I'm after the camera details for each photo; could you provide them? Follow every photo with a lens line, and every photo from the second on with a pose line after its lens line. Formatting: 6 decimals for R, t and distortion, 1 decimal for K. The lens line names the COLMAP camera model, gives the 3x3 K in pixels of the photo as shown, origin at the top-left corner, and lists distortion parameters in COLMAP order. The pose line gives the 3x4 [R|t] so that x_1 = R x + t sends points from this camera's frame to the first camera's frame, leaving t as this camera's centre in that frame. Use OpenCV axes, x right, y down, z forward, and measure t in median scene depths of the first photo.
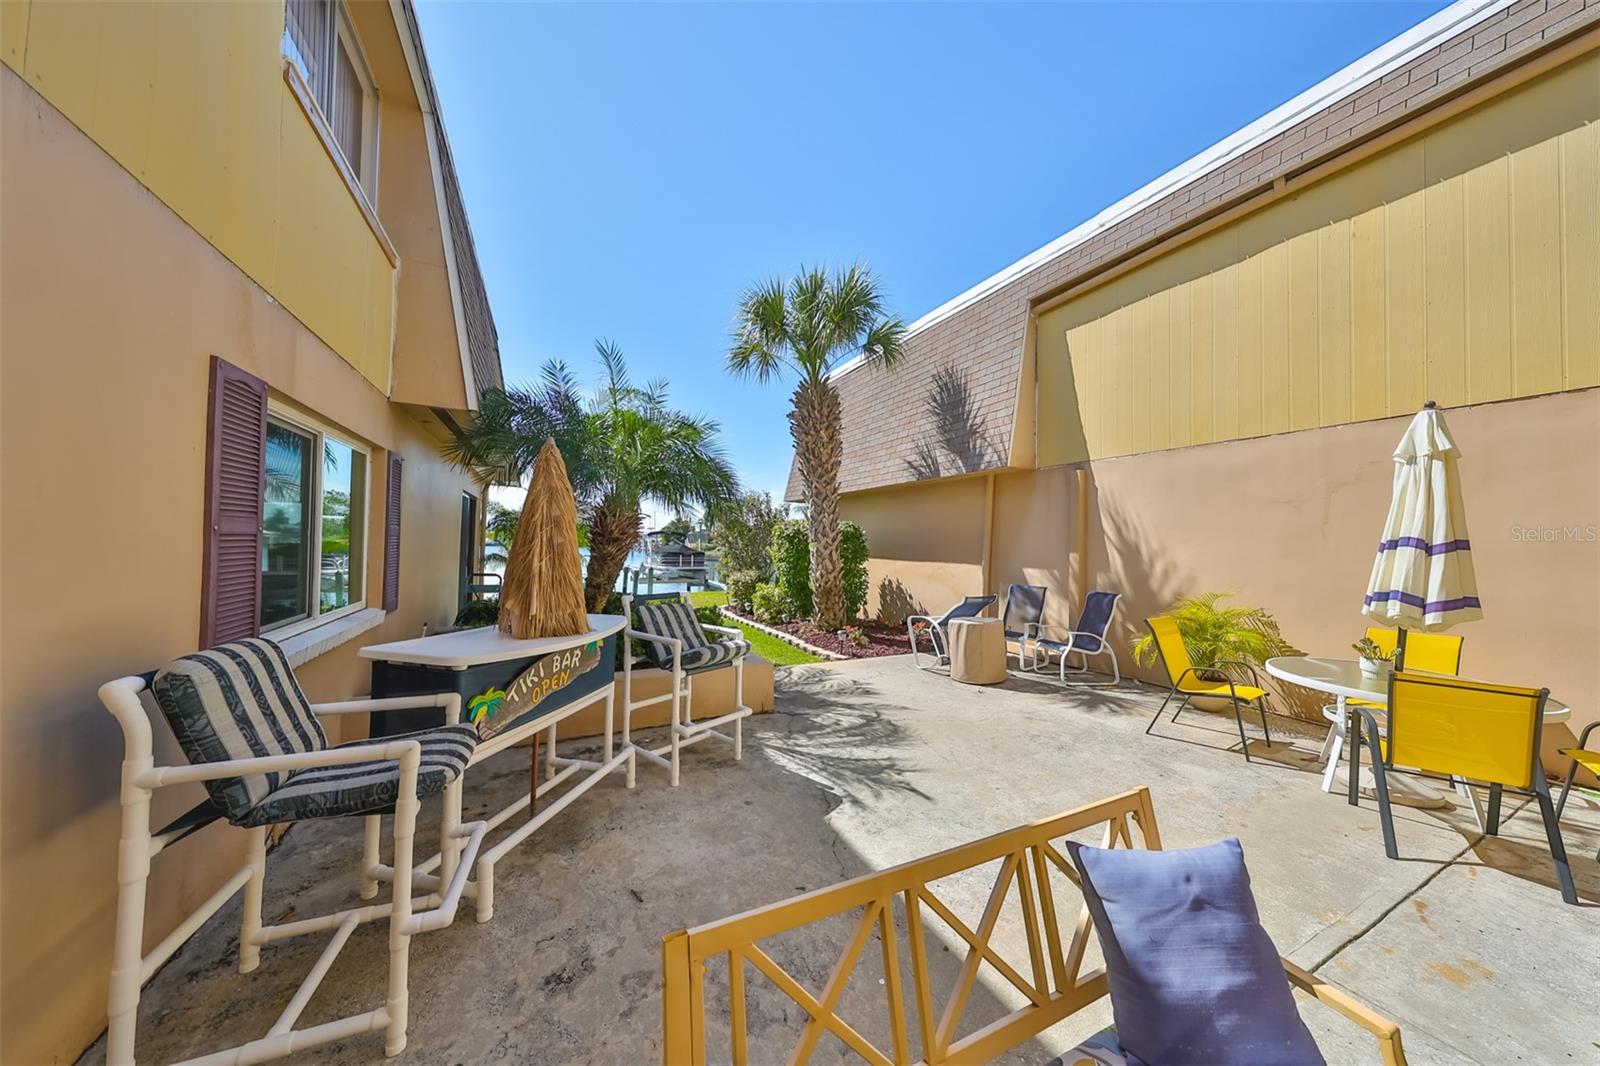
lens RADIAL K [[516.6, 0, 797.1], [0, 516.6, 524.8], [0, 0, 1]] dist [-0.001339, -0.000129]
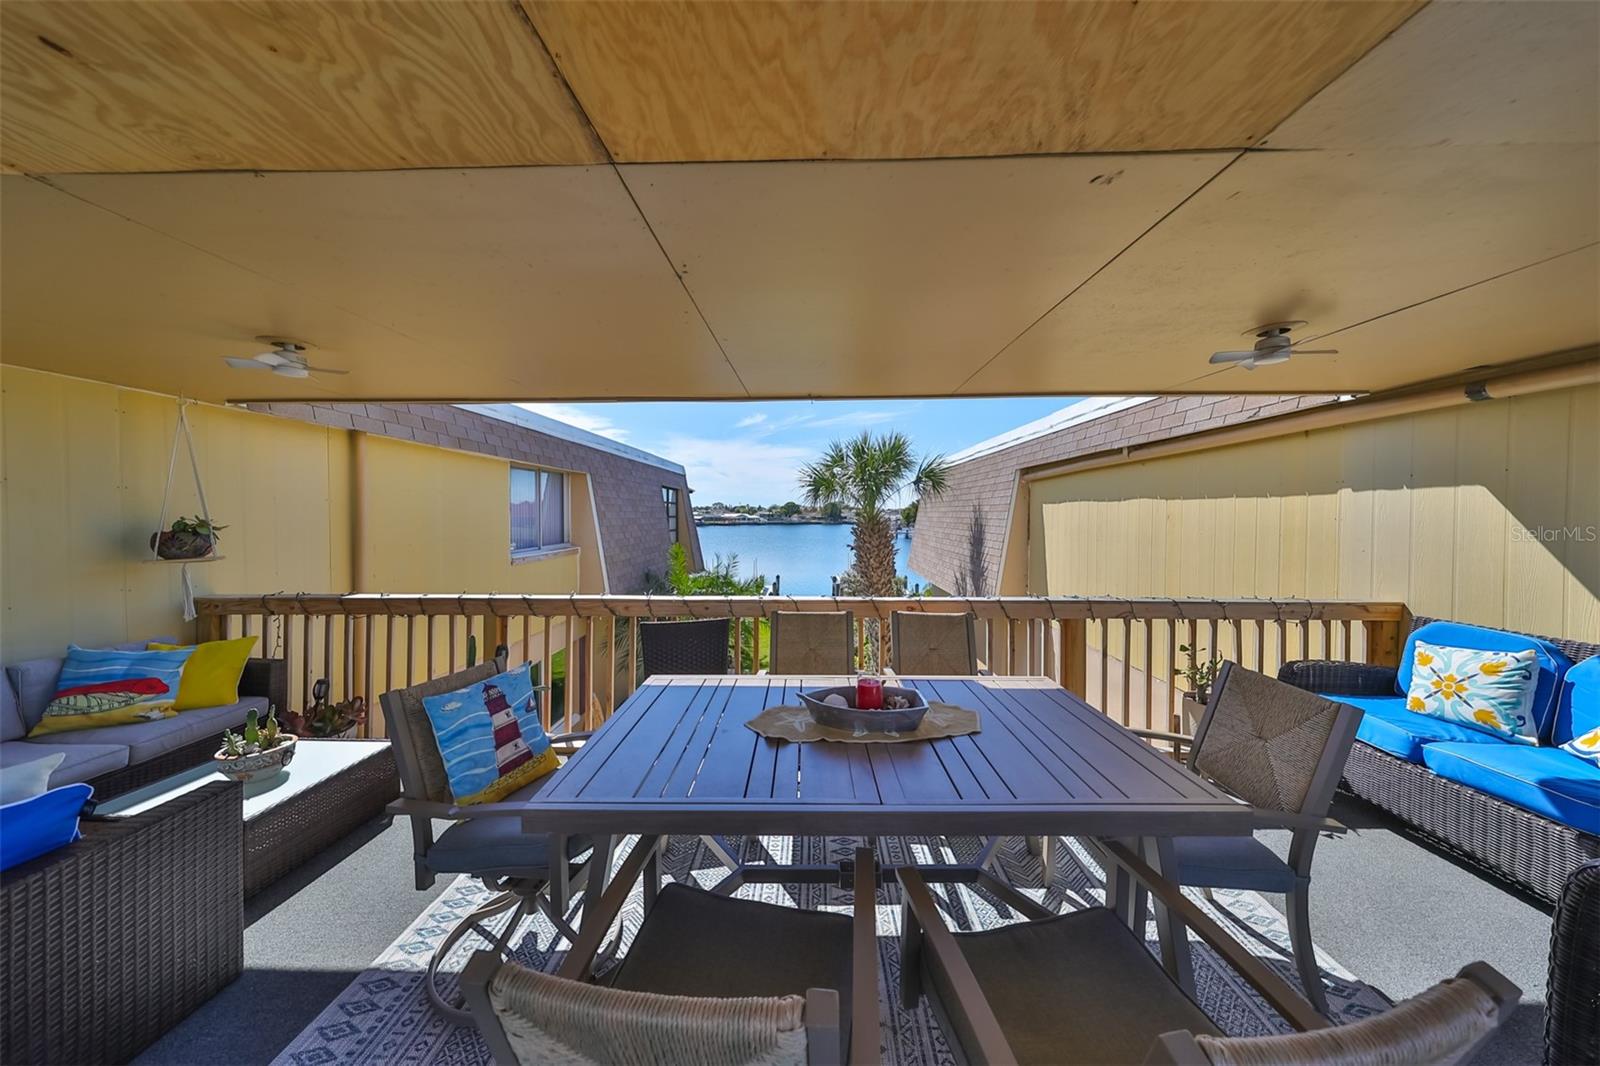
lens RADIAL K [[516.6, 0, 797.1], [0, 516.6, 524.8], [0, 0, 1]] dist [-0.001339, -0.000129]
pose [[0.887689, 0.012298, -0.460279, 0.466591], [0.000178, 0.999634, 0.027051, -0.300331], [0.460443, -0.024095, 0.887362, -0.178036]]
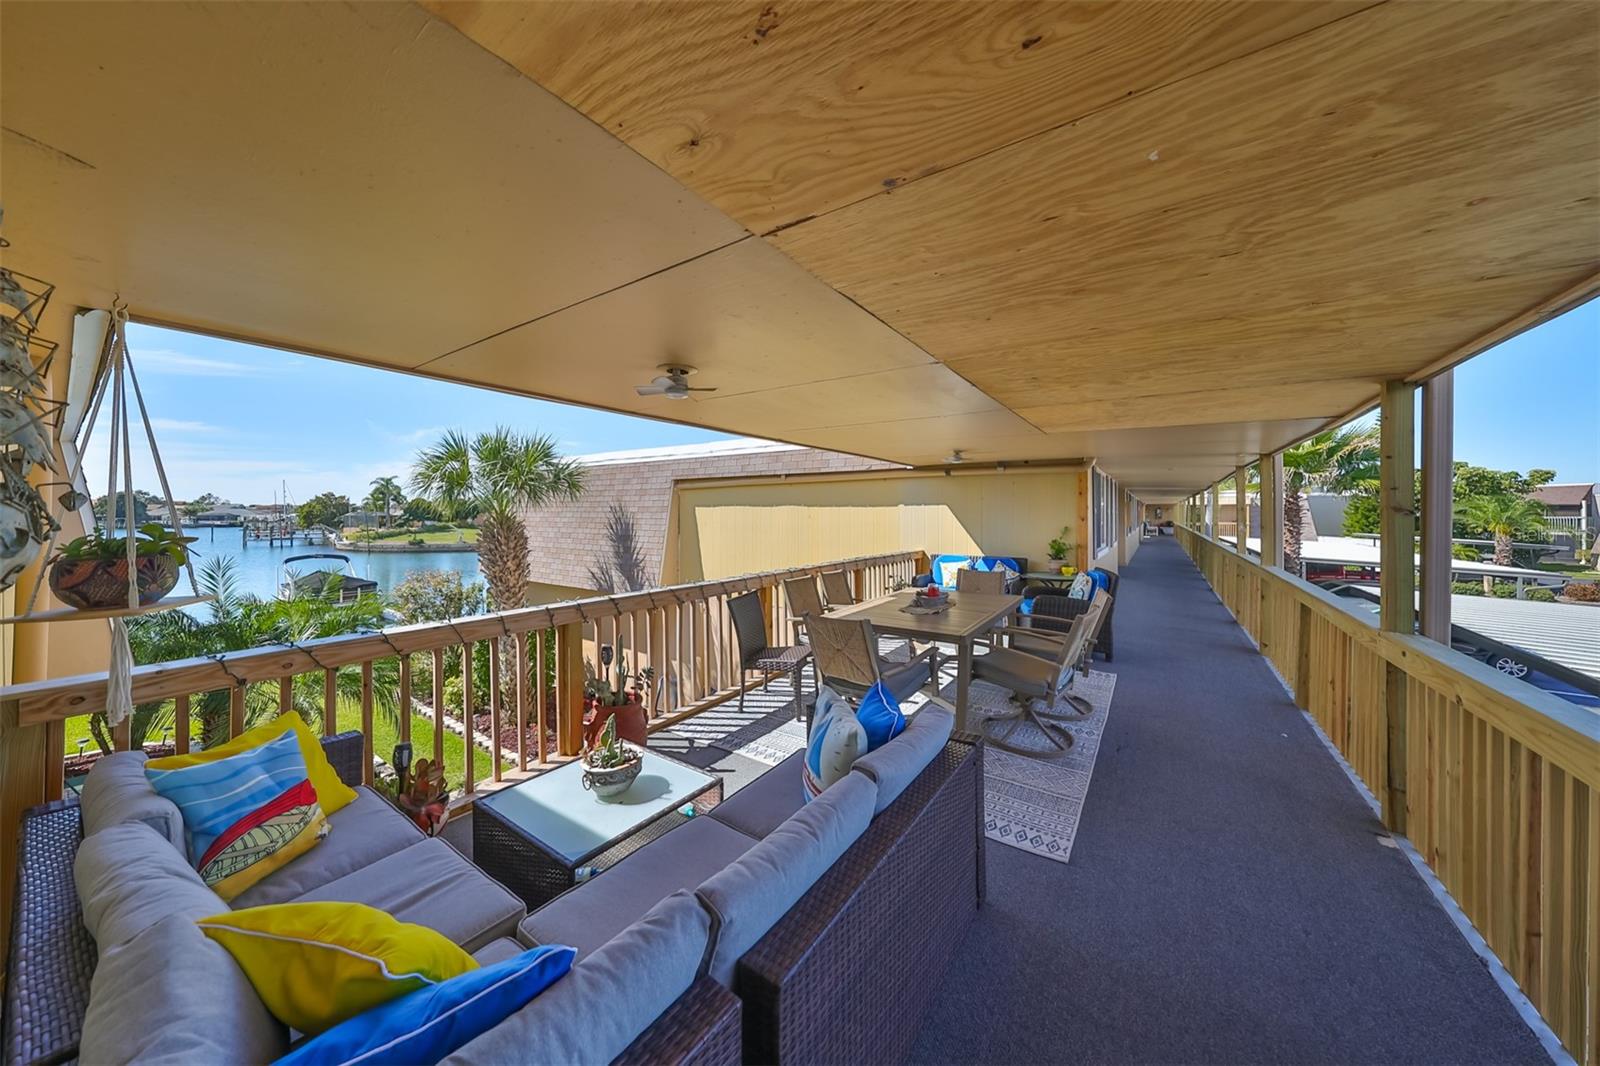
lens RADIAL K [[516.6, 0, 797.1], [0, 516.6, 524.8], [0, 0, 1]] dist [-0.001339, -0.000129]
pose [[0.873437, -0.008038, 0.486871, 0.050020], [-0.006019, 0.999609, 0.027302, -0.305296], [-0.486900, -0.026777, 0.873047, -0.348312]]
